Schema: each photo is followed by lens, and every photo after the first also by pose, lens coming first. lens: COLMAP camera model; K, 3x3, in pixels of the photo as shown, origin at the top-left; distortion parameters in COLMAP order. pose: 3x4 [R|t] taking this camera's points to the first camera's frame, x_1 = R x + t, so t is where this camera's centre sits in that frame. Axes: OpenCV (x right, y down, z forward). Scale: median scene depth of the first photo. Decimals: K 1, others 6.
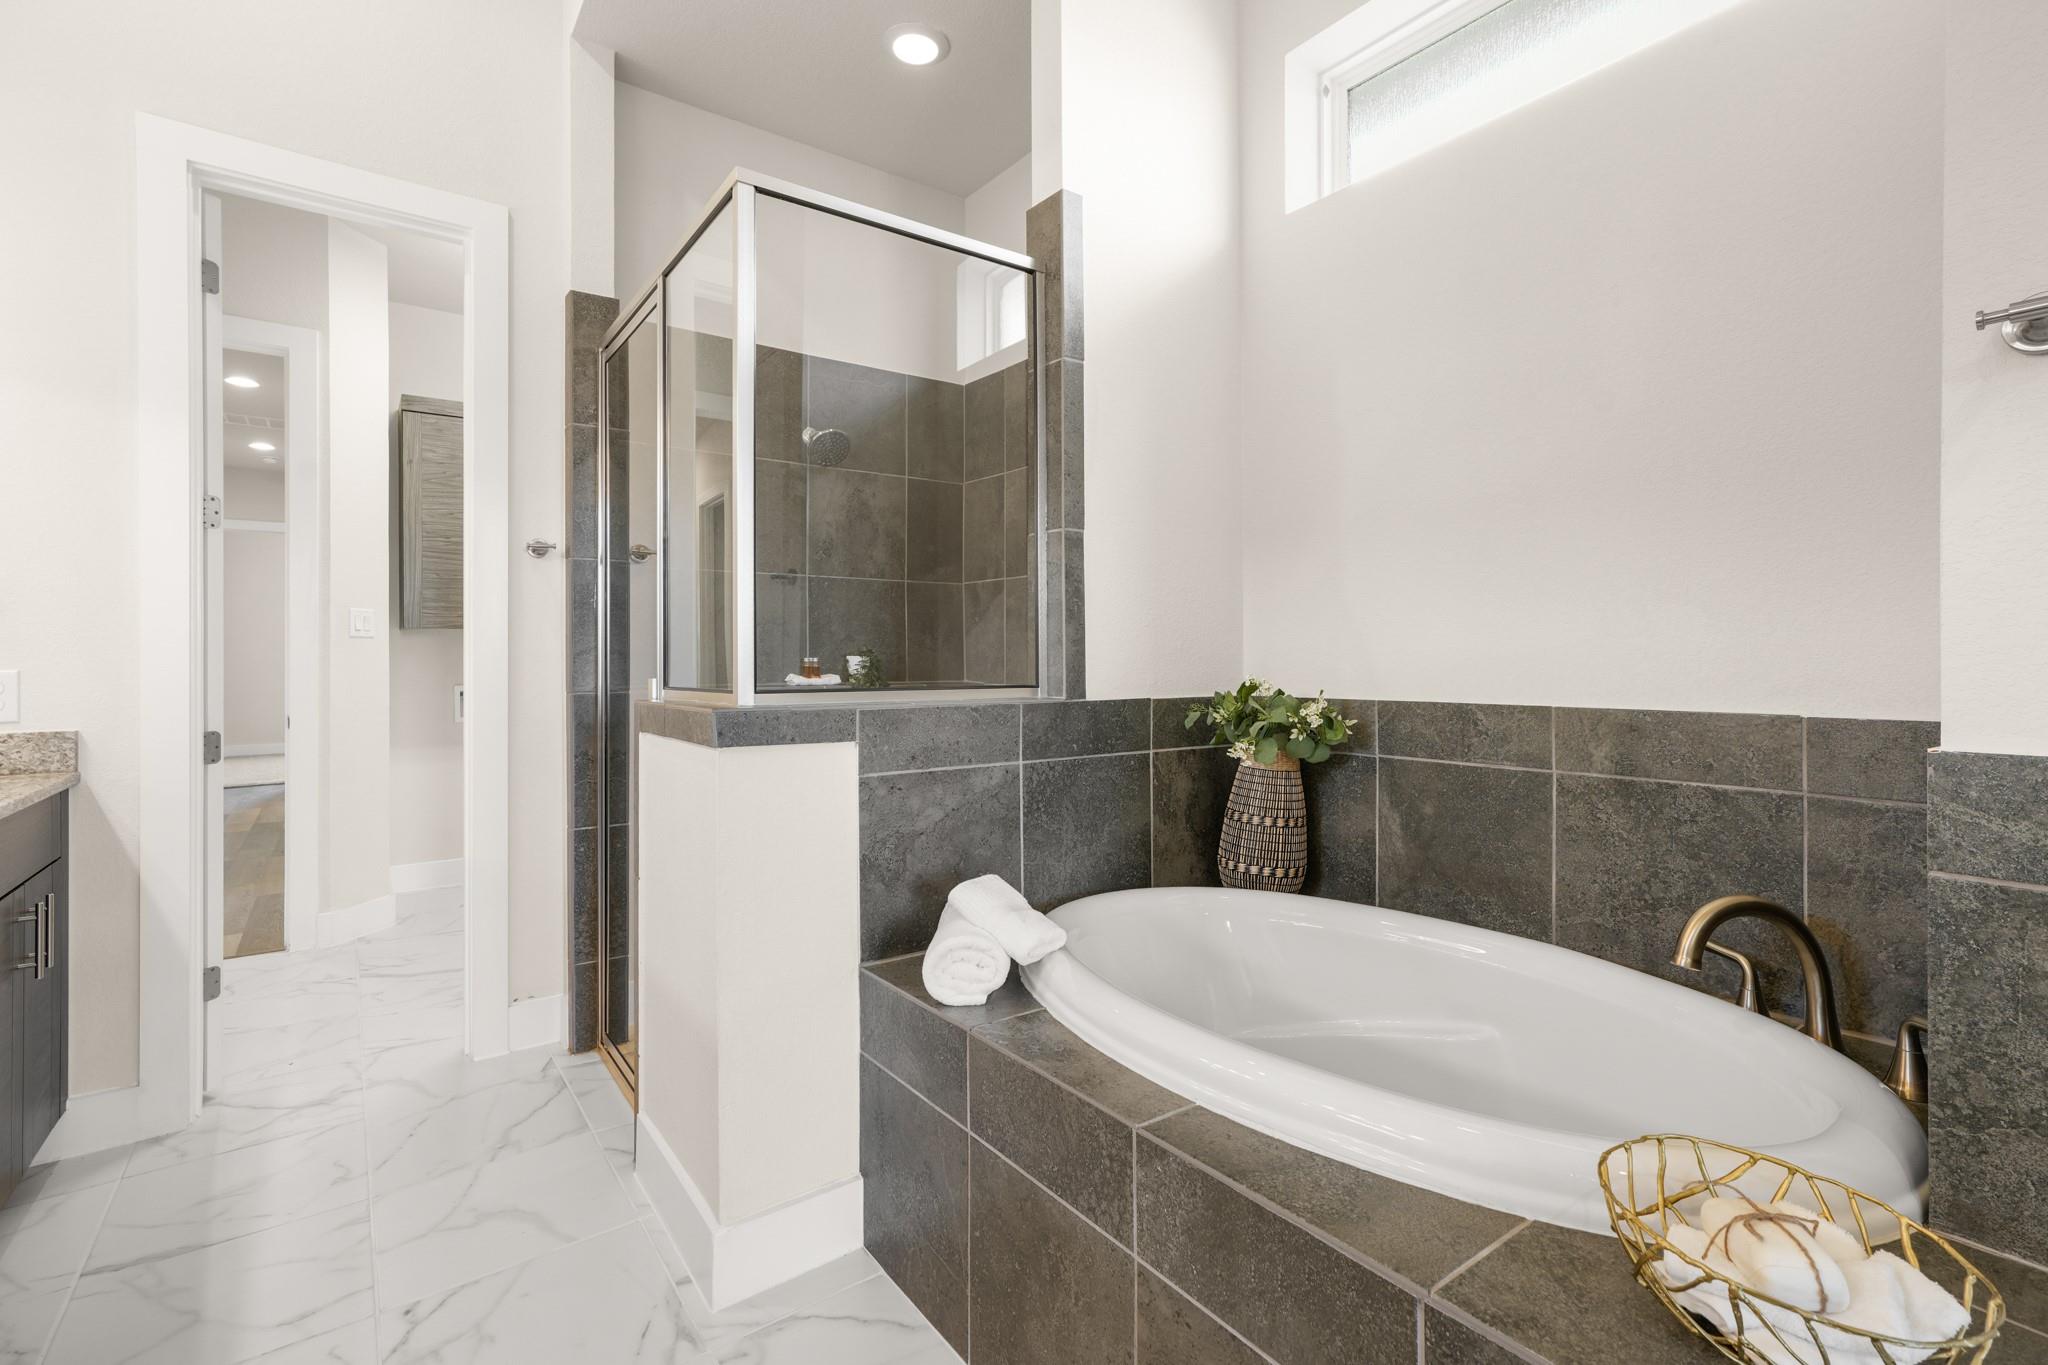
lens RADIAL K [[930.3, 0, 1023.7], [0, 930.3, 690.1], [0, 0, 1]] dist [-0.008497, 0.000386]
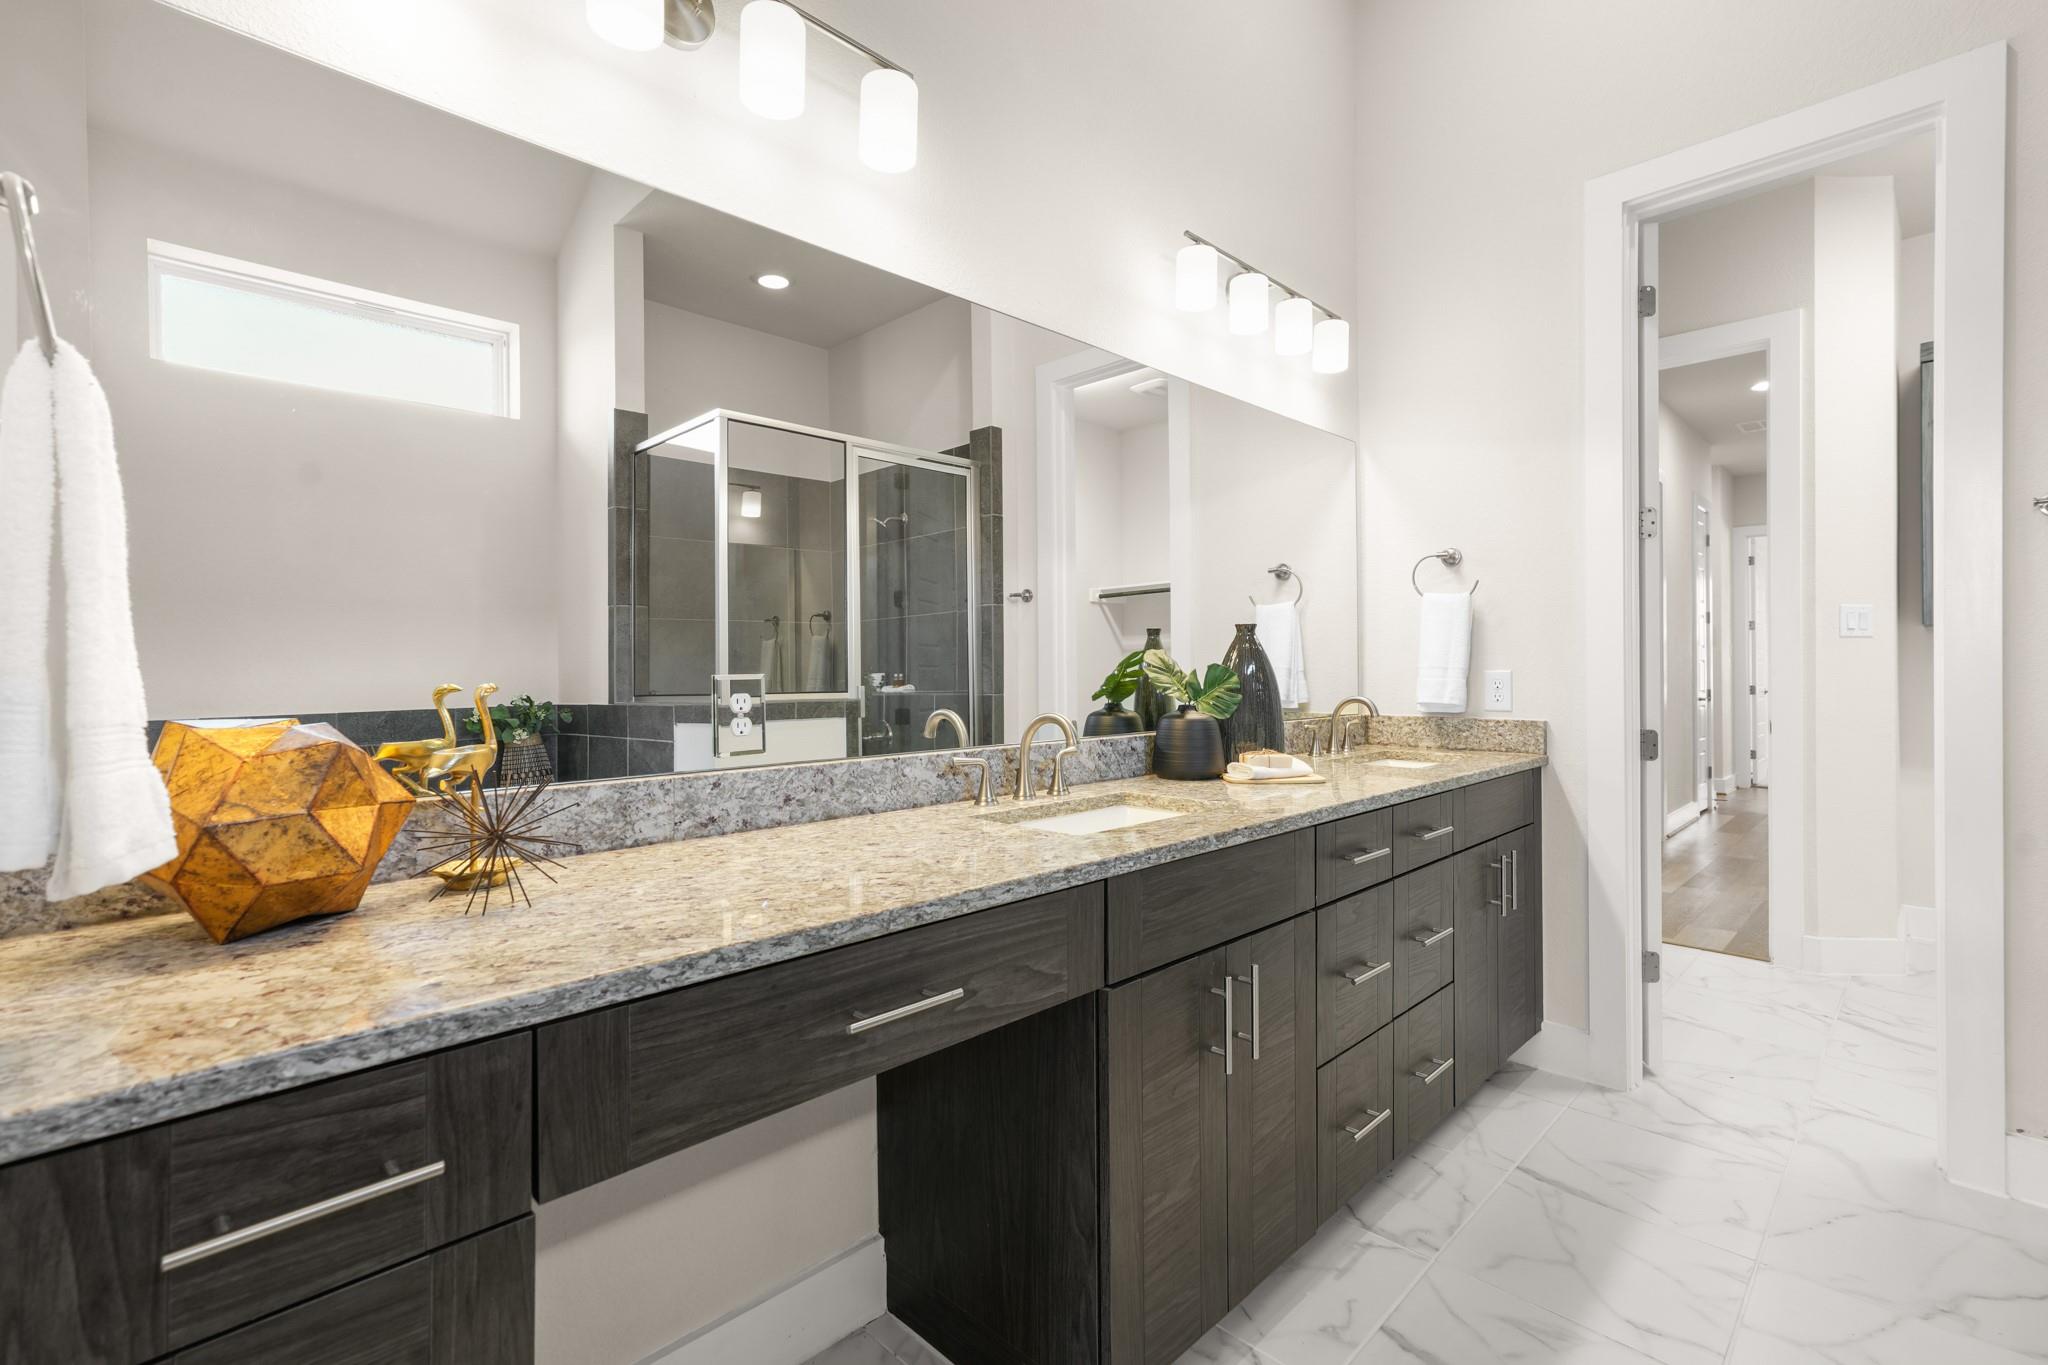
lens RADIAL K [[912.0, 0, 1024.0], [0, 912.0, 682.5], [0, 0, 1]] dist [0.018167, 0.000048]
pose [[0.148869, 0.020514, -0.988644, 0.060000], [-0.031537, 0.999375, 0.015988, -0.003930], [0.988354, 0.028798, 0.149423, 0.125867]]
